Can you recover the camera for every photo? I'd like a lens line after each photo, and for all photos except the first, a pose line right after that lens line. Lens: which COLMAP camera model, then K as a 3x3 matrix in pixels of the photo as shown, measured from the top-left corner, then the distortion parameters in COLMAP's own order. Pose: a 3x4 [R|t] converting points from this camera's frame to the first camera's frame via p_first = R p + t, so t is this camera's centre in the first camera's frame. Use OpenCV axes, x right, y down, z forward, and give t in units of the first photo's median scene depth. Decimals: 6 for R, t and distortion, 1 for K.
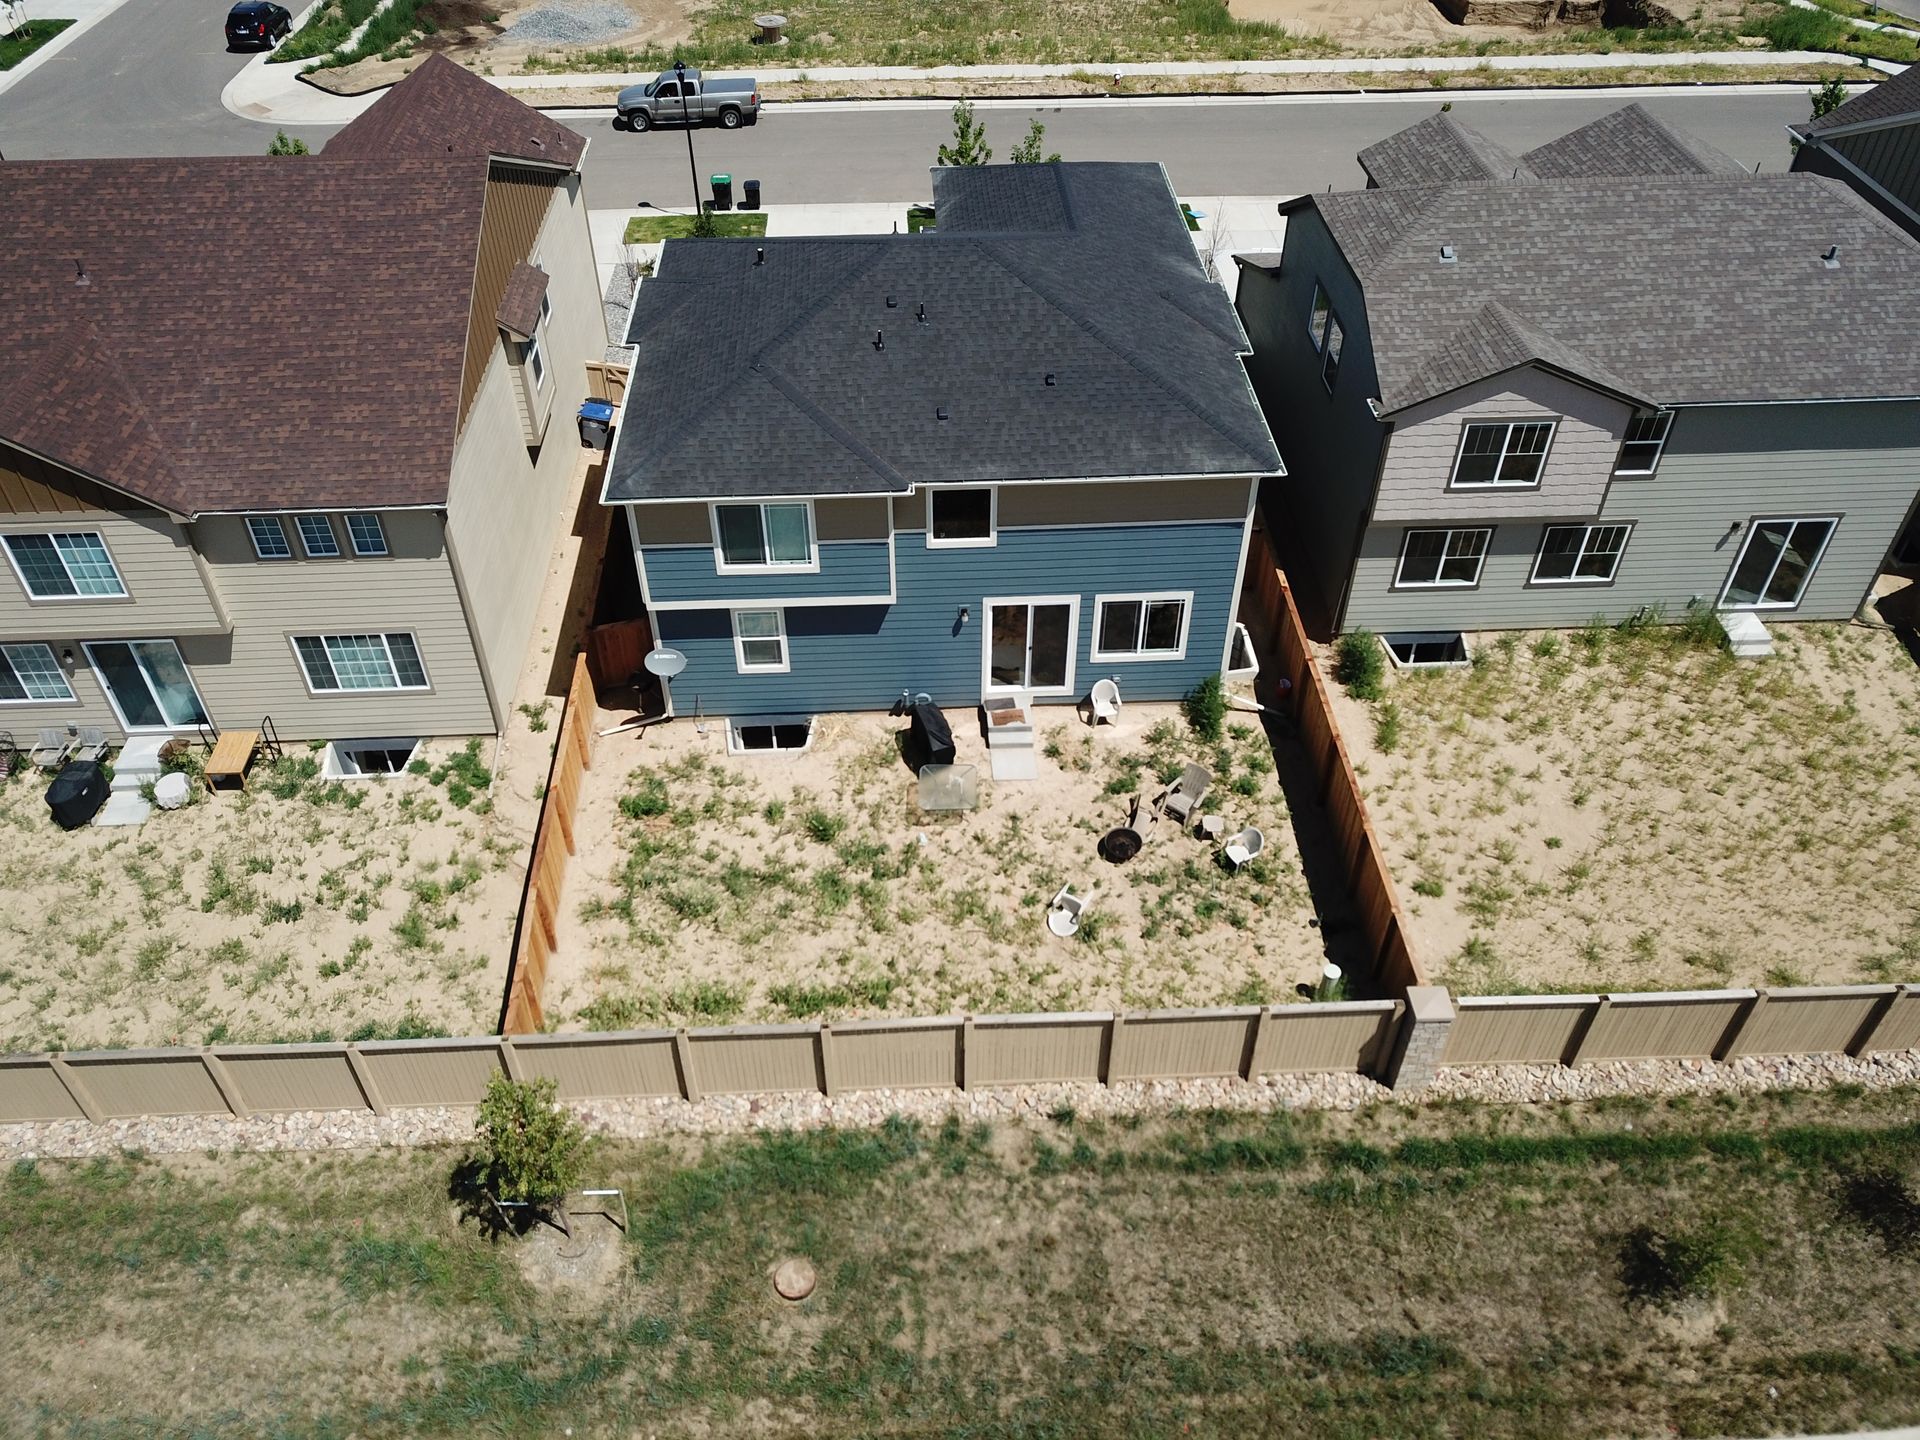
lens RADIAL K [[1466.9, 0, 945.1], [0, 1466.9, 720.0], [0, 0, 1]] dist [0.001486, 0.006064]
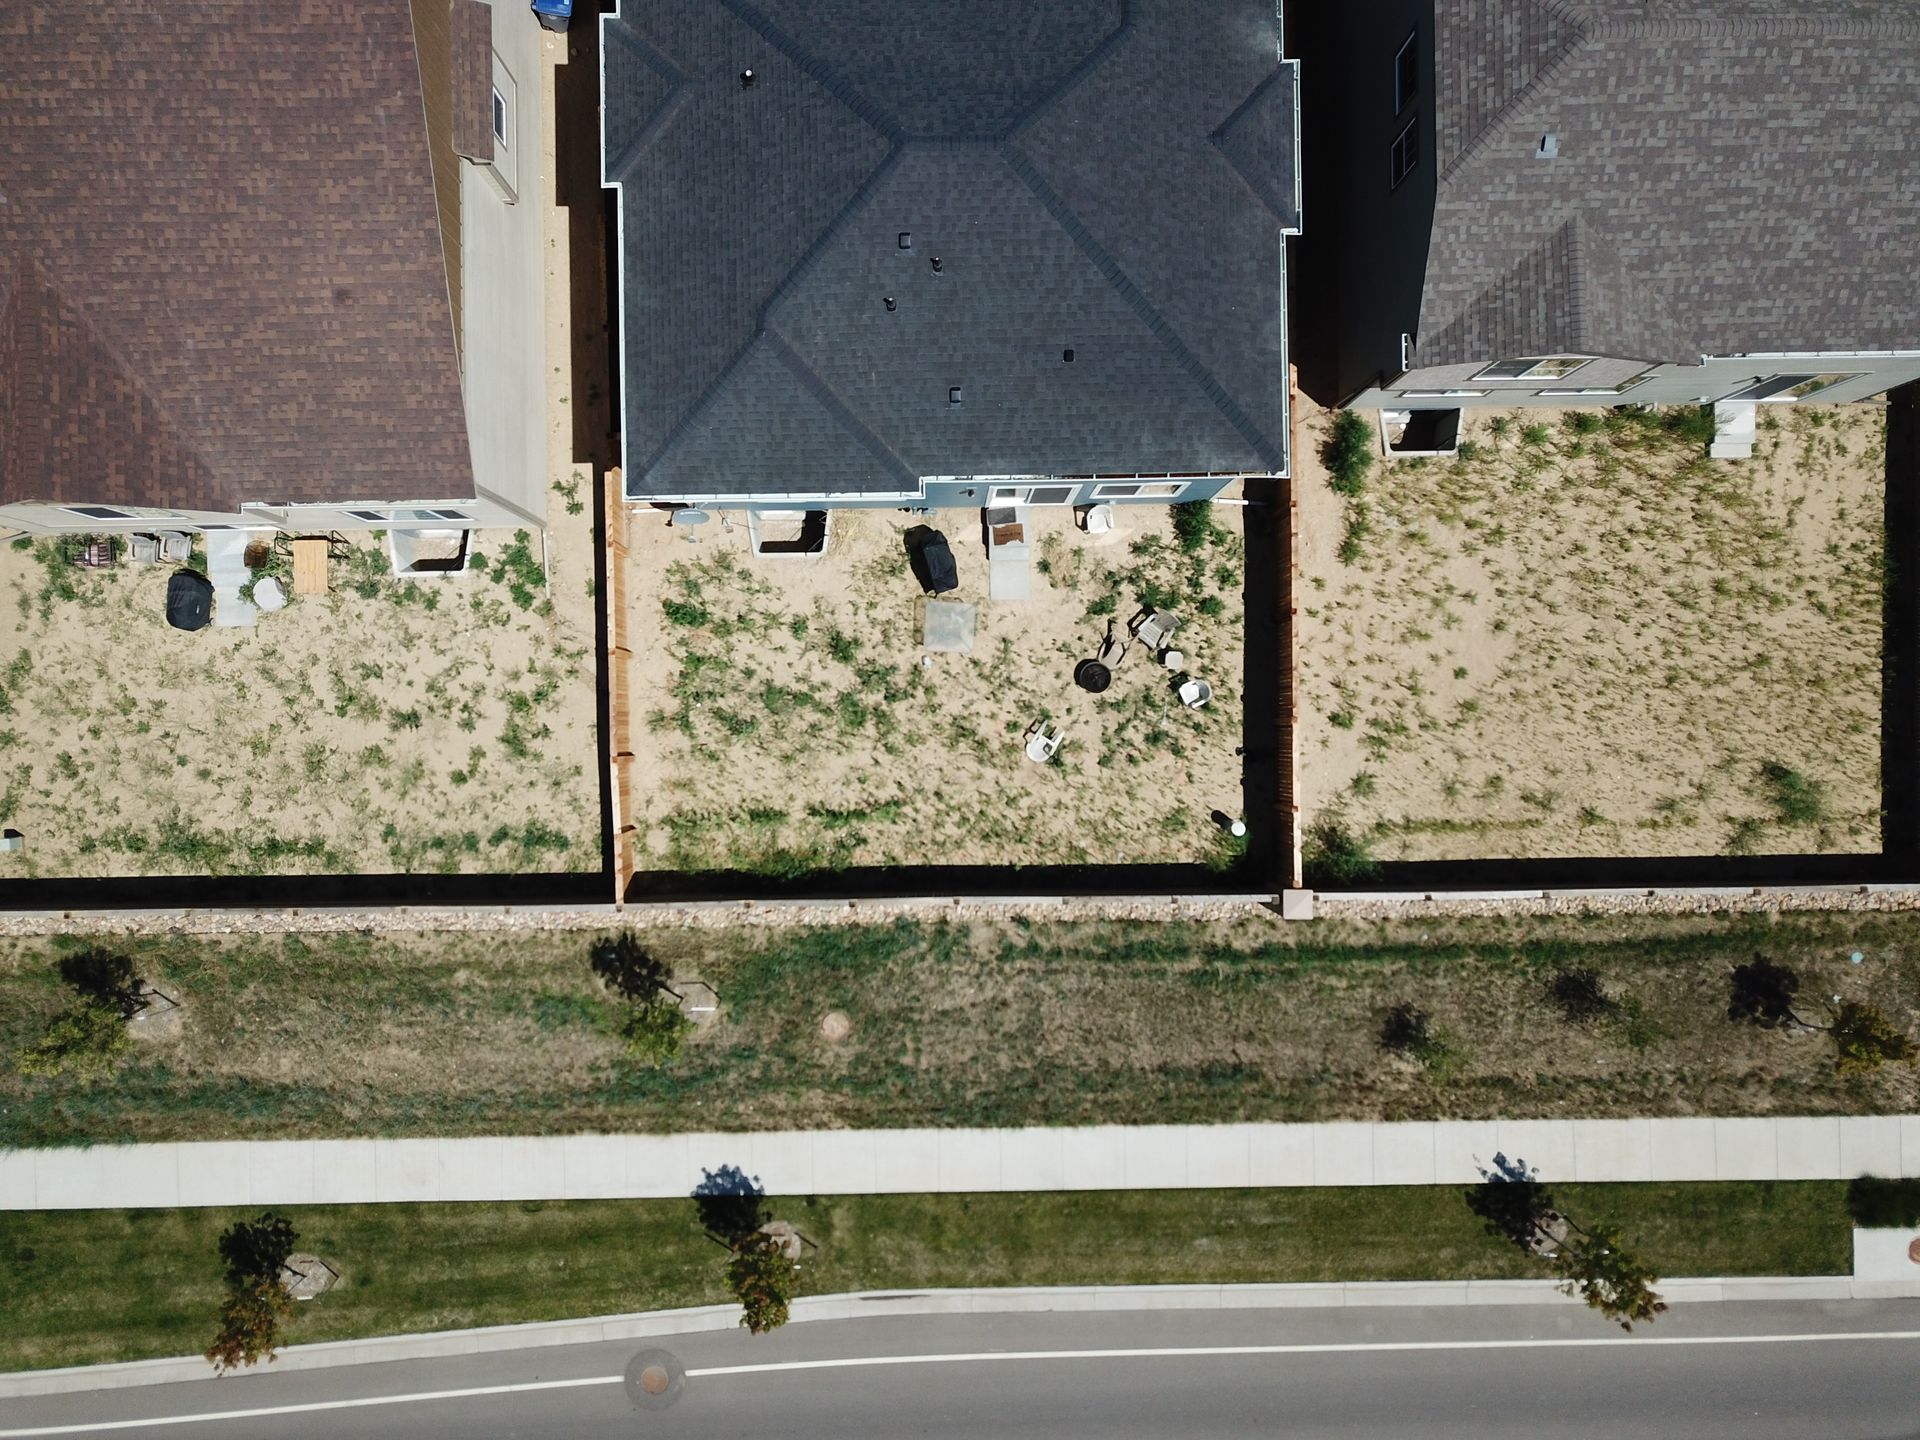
lens RADIAL K [[1466.9, 0, 944.5], [0, 1466.9, 716.6], [0, 0, 1]] dist [0.001486, 0.006064]
pose [[0.999485, 0.029889, 0.011651, -0.014122], [-0.028746, 0.673270, 0.738837, -0.790038], [0.014239, -0.738792, 0.673783, 0.180894]]
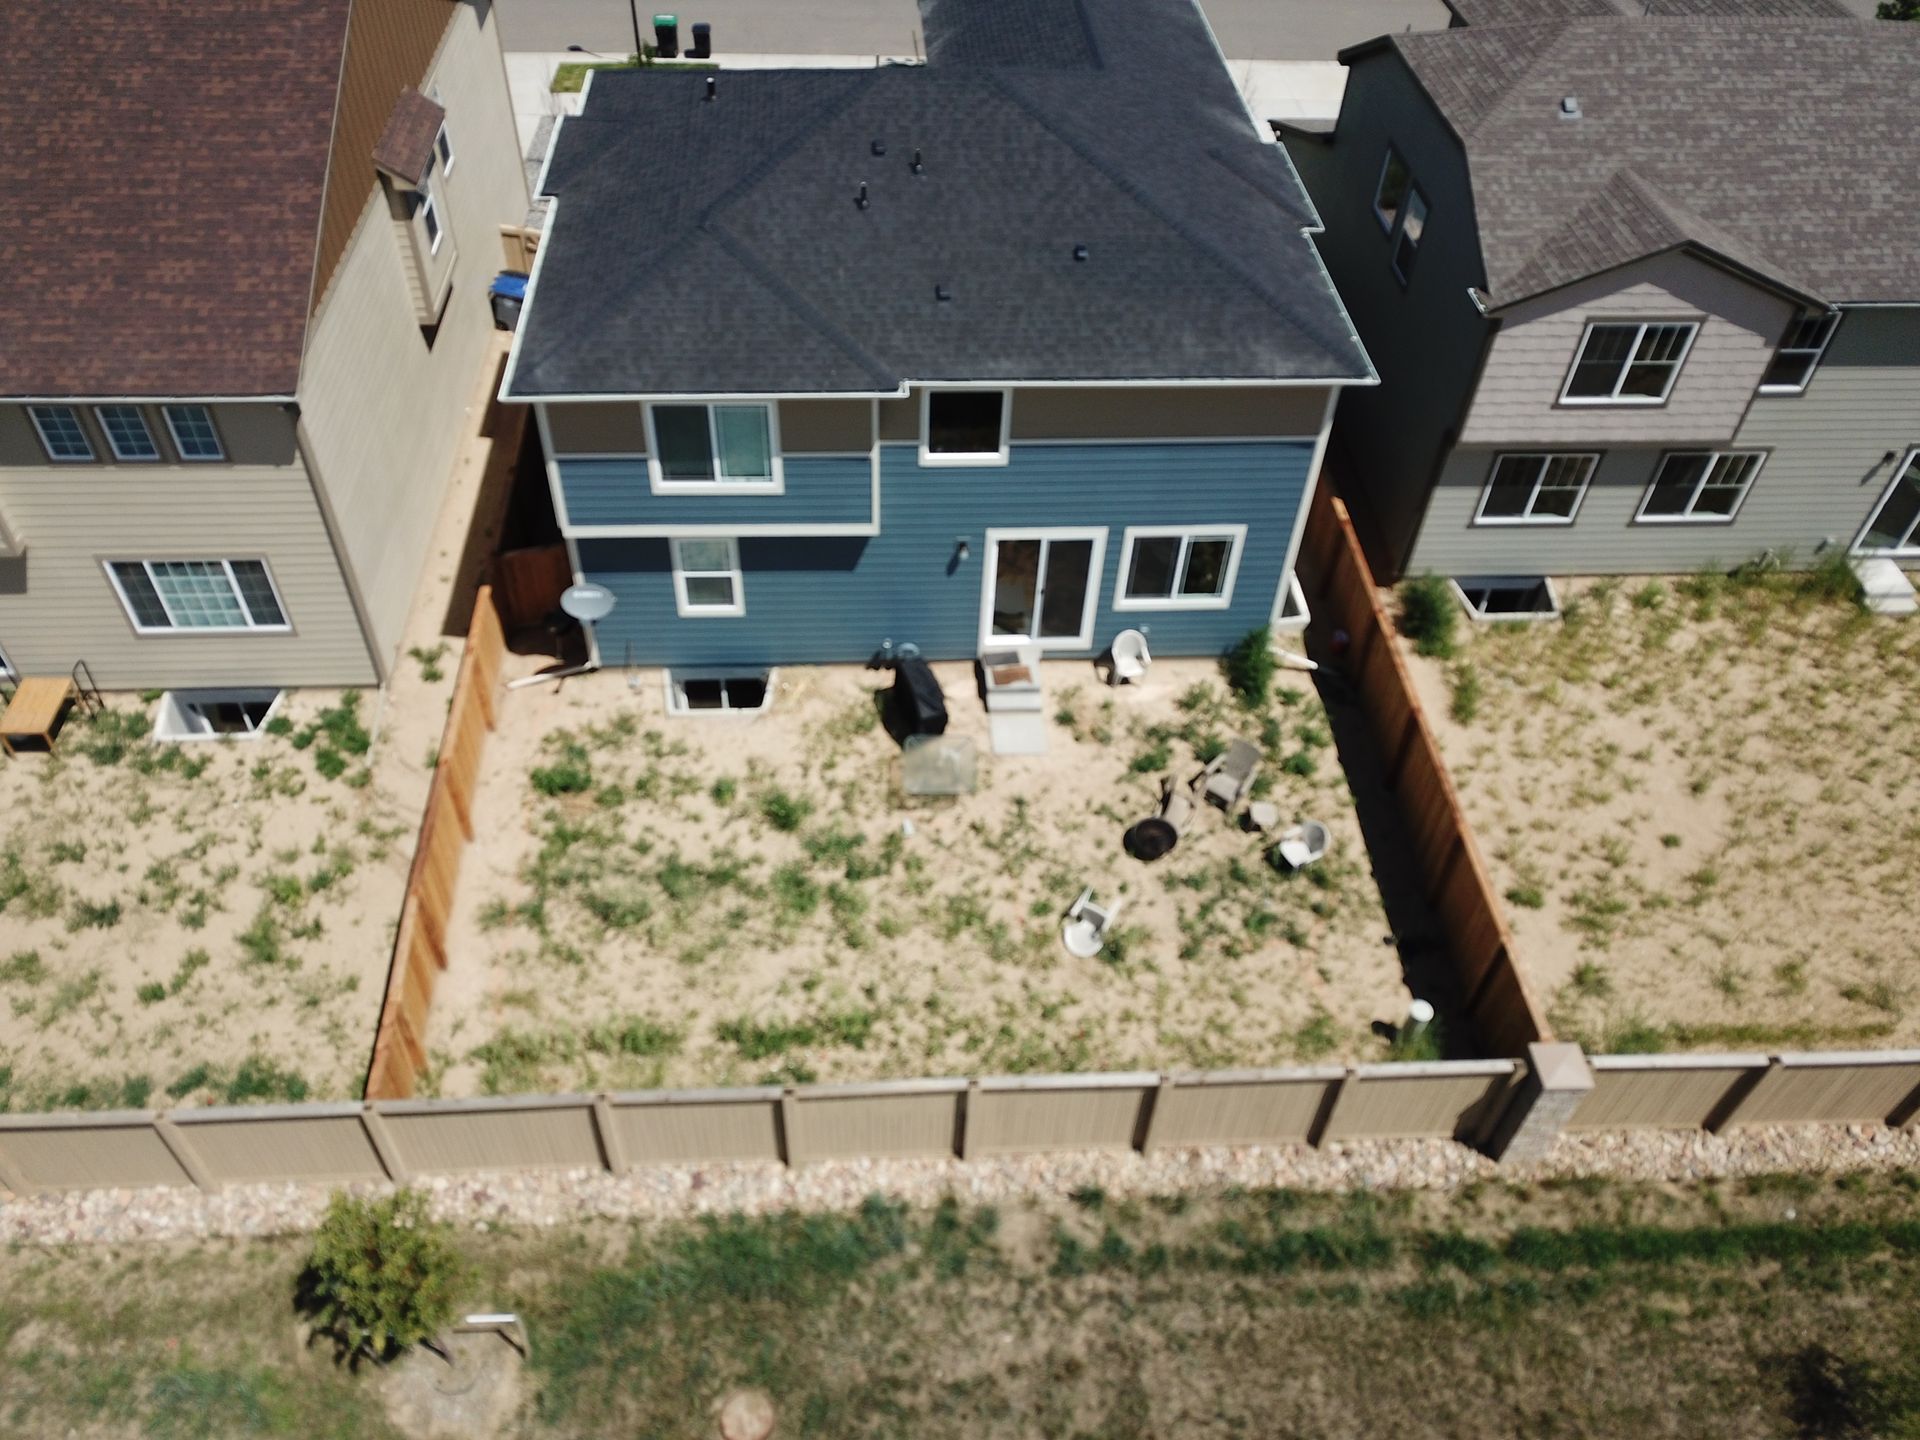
lens RADIAL K [[1466.9, 0, 944.6], [0, 1466.9, 717.3], [0, 0, 1]] dist [0.001486, 0.006064]
pose [[0.999214, 0.014963, 0.036714, -0.026661], [-0.017301, 0.997786, 0.064220, -0.033260], [-0.035672, -0.064805, 0.997260, 0.205193]]
